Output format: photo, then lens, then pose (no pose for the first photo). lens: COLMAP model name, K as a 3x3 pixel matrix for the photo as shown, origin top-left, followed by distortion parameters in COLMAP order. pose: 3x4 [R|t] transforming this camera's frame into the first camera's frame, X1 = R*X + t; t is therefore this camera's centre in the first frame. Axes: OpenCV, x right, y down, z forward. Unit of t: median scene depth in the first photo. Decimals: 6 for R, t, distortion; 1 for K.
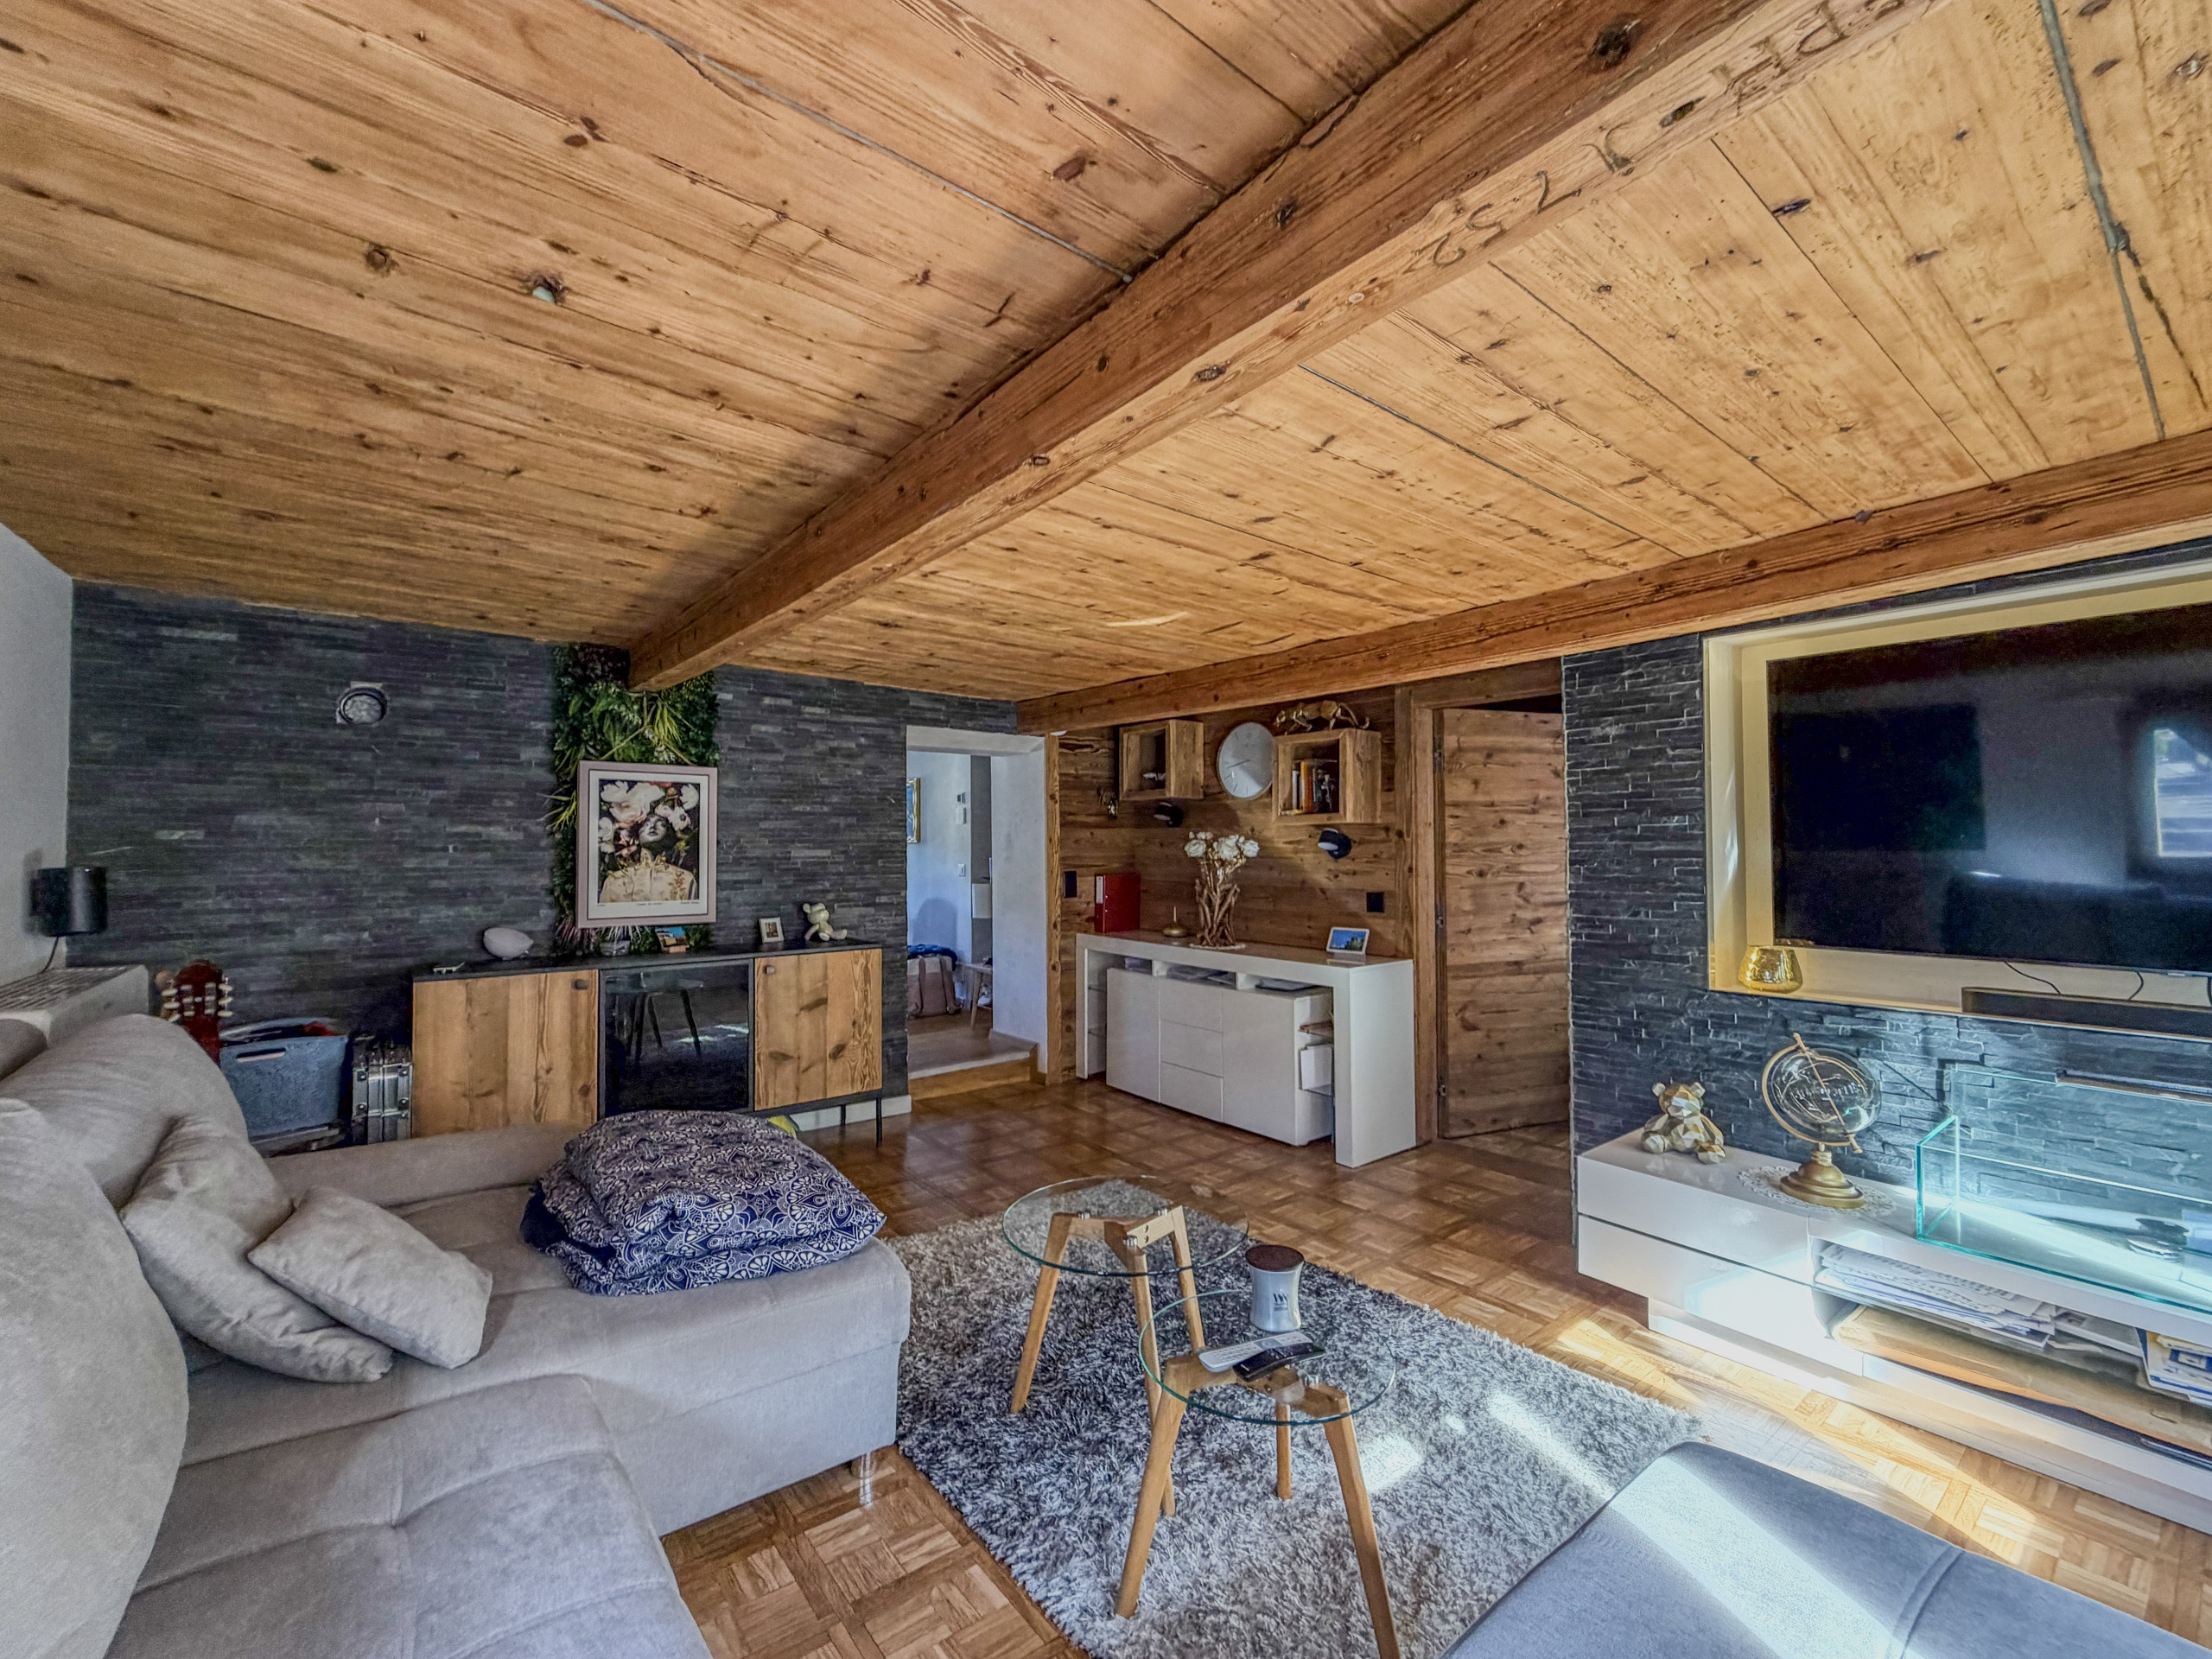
lens RADIAL K [[940.7, 0, 1164.6], [0, 940.7, 819.4], [0, 0, 1]] dist [0.000382, -0.000046]
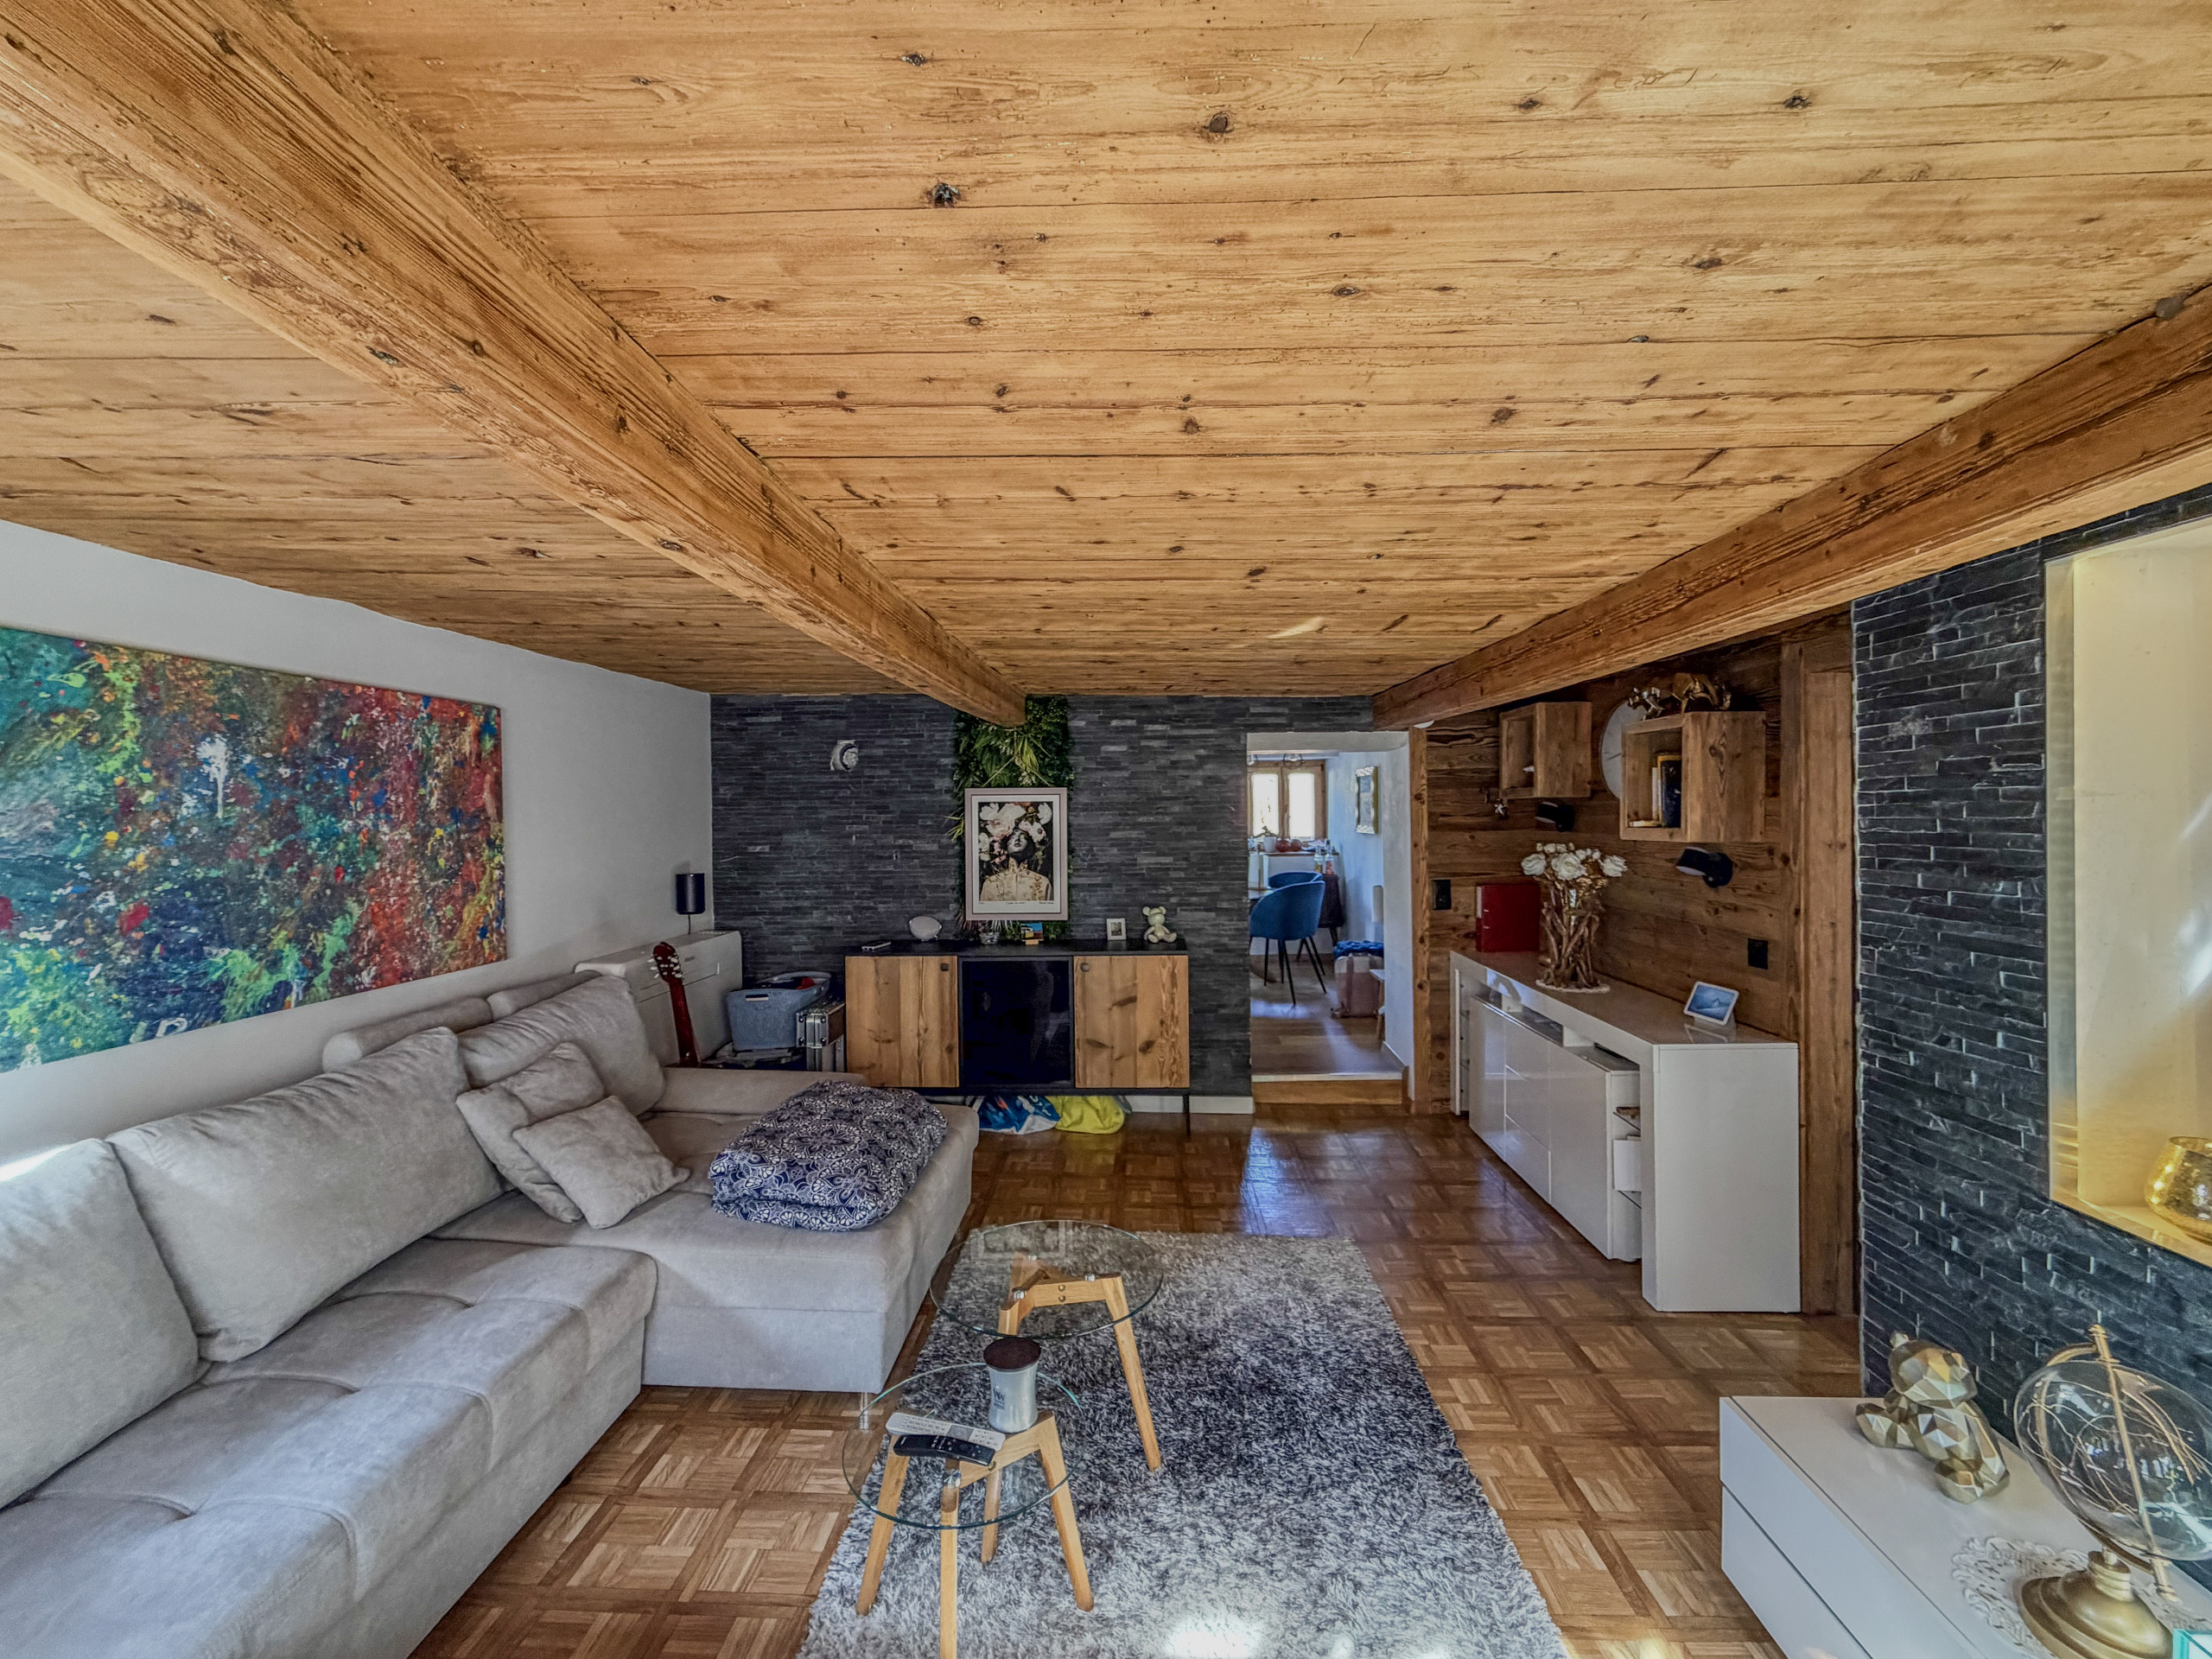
lens RADIAL K [[974.8, 0, 1106.8], [0, 974.8, 820.0], [0, 0, 1]] dist [0.000488, -0.000045]
pose [[0.741660, -0.000210, -0.670776, 0.401656], [0.028012, 0.999137, 0.030659, -0.054810], [0.670190, -0.041528, 0.741026, 0.154306]]
